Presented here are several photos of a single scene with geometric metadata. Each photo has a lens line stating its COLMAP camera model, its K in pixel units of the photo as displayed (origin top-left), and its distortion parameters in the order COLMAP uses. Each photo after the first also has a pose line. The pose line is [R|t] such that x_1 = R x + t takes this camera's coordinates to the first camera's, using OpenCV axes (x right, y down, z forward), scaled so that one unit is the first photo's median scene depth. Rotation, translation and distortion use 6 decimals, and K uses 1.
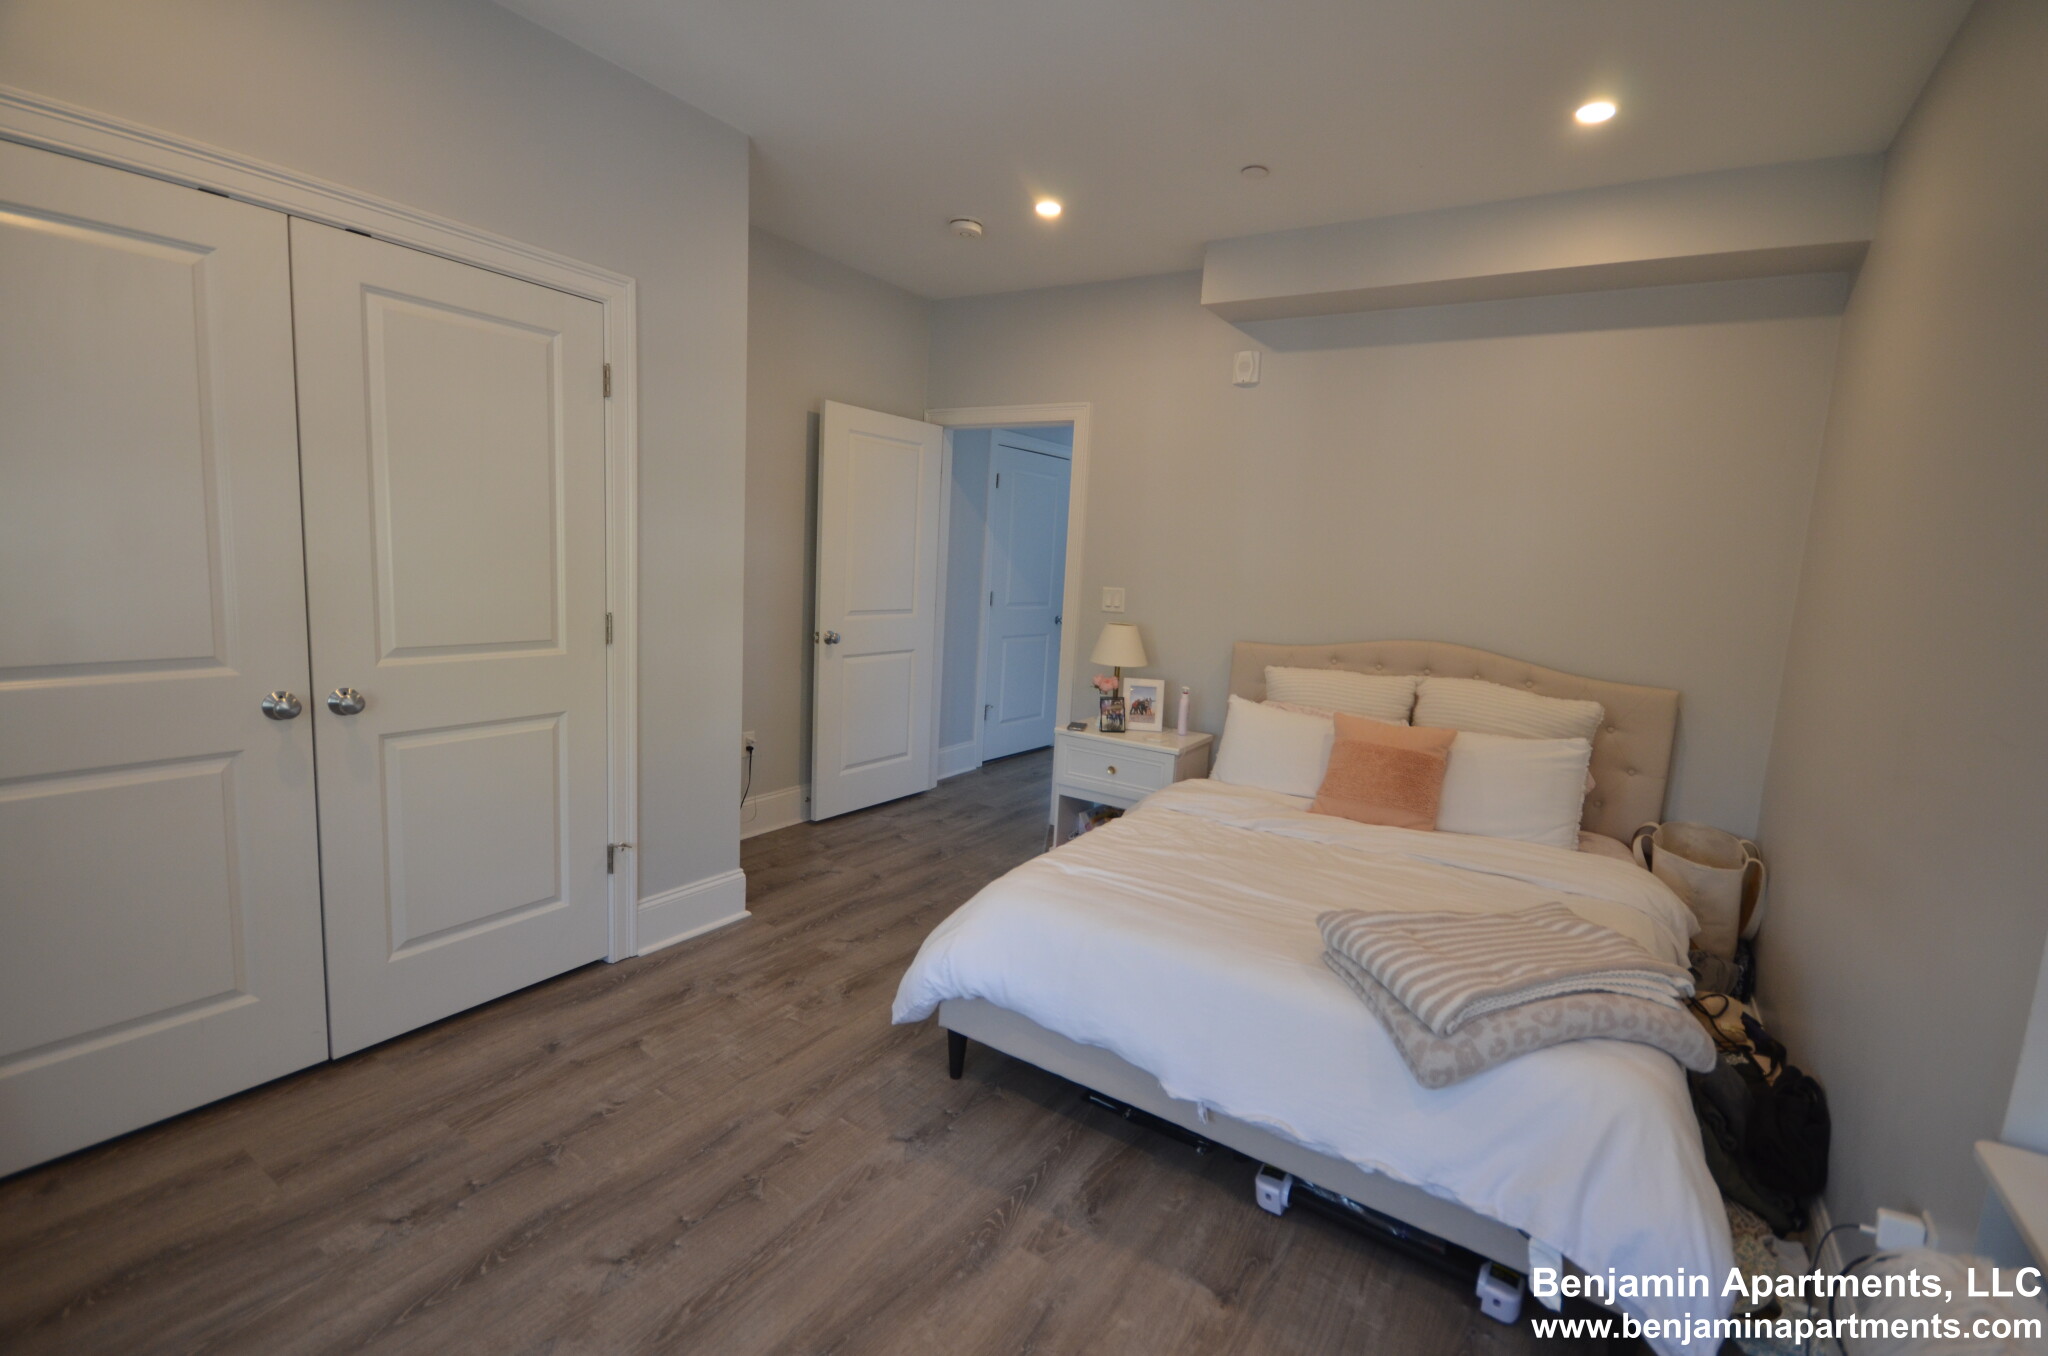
lens RADIAL K [[899.5, 0, 1029.2], [0, 899.5, 673.6], [0, 0, 1]] dist [0.016029, -0.013706]
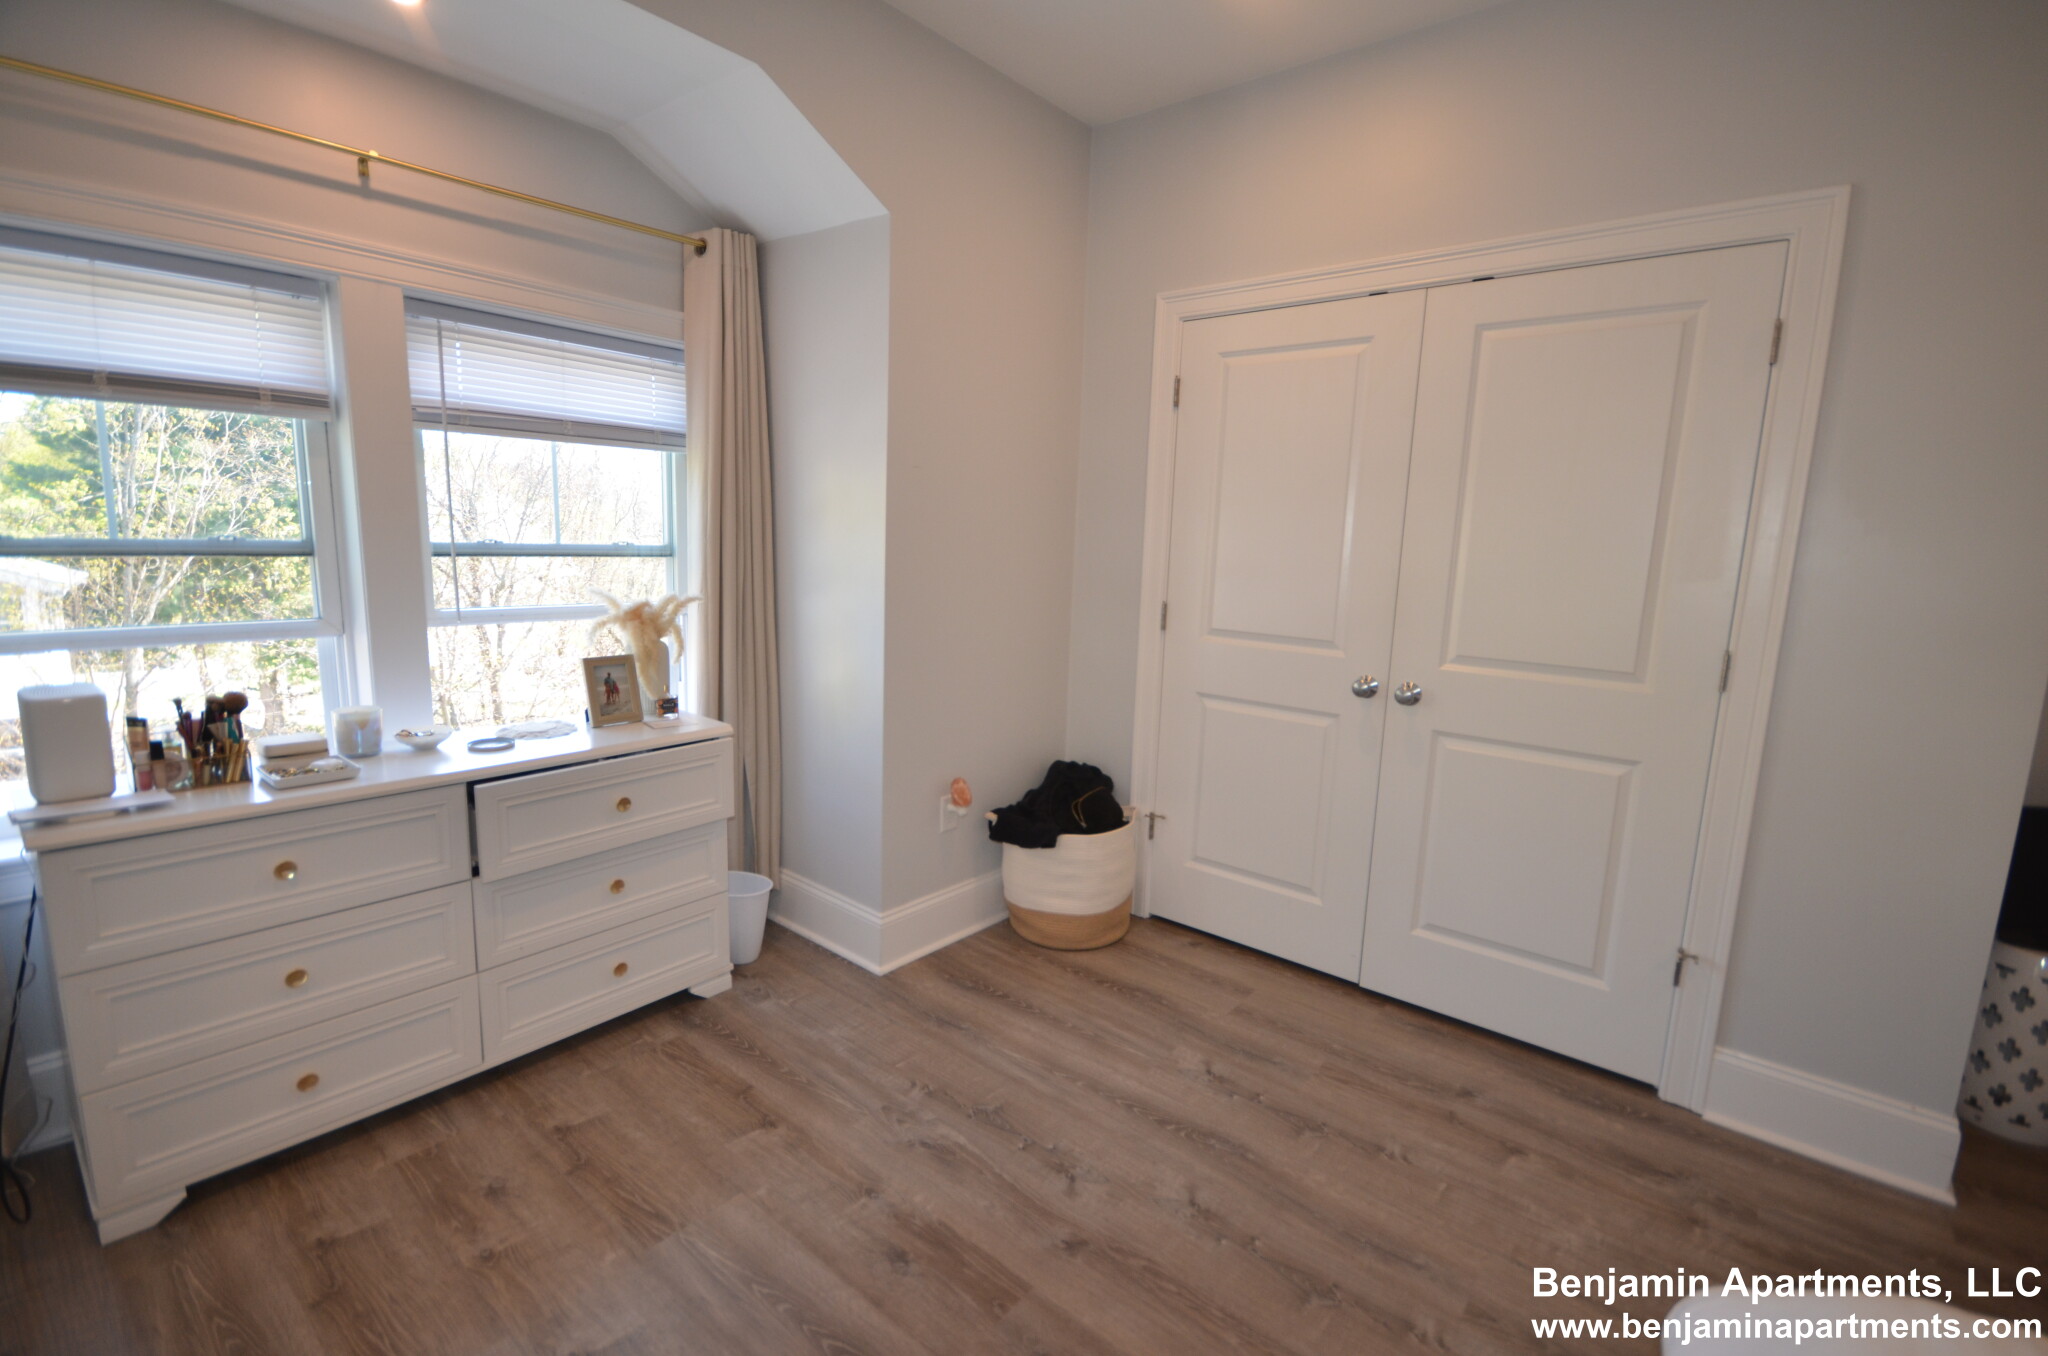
lens RADIAL K [[899.5, 0, 1029.2], [0, 899.5, 673.6], [0, 0, 1]] dist [0.016029, -0.013706]
pose [[-0.123382, 0.088539, -0.988402, 0.440624], [-0.175092, 0.978443, 0.109504, -0.035229], [0.976790, 0.186572, -0.105220, 0.624042]]
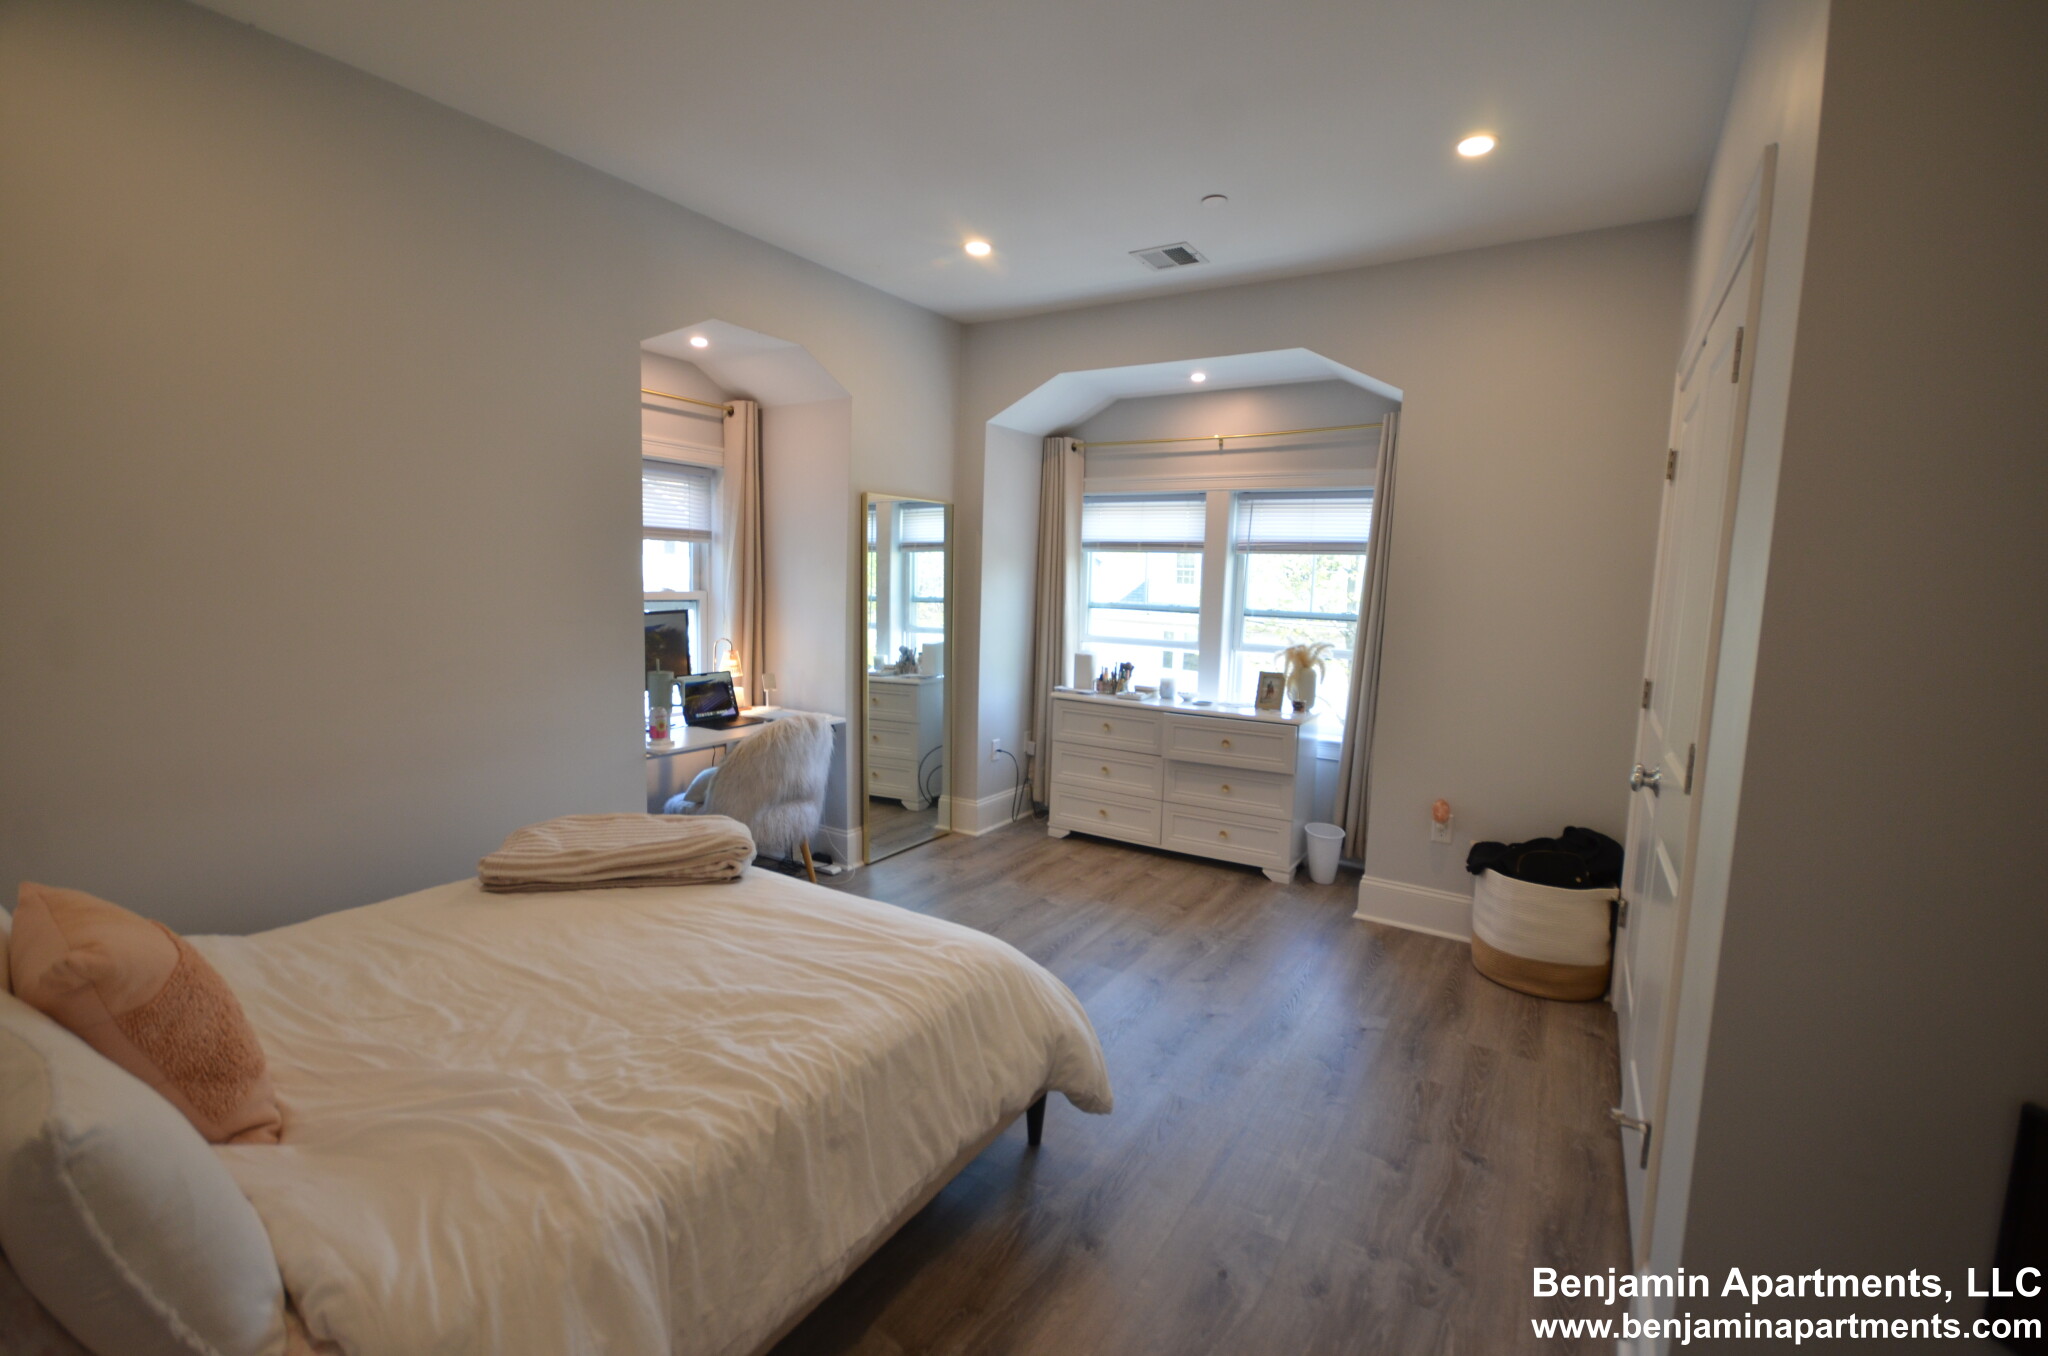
lens RADIAL K [[899.5, 0, 1029.2], [0, 899.5, 673.6], [0, 0, 1]] dist [0.016029, -0.013706]
pose [[-0.995658, -0.090434, -0.022053, -0.010233], [-0.093084, 0.966597, 0.238802, -0.265011], [-0.000280, 0.239818, -0.970818, 1.922483]]
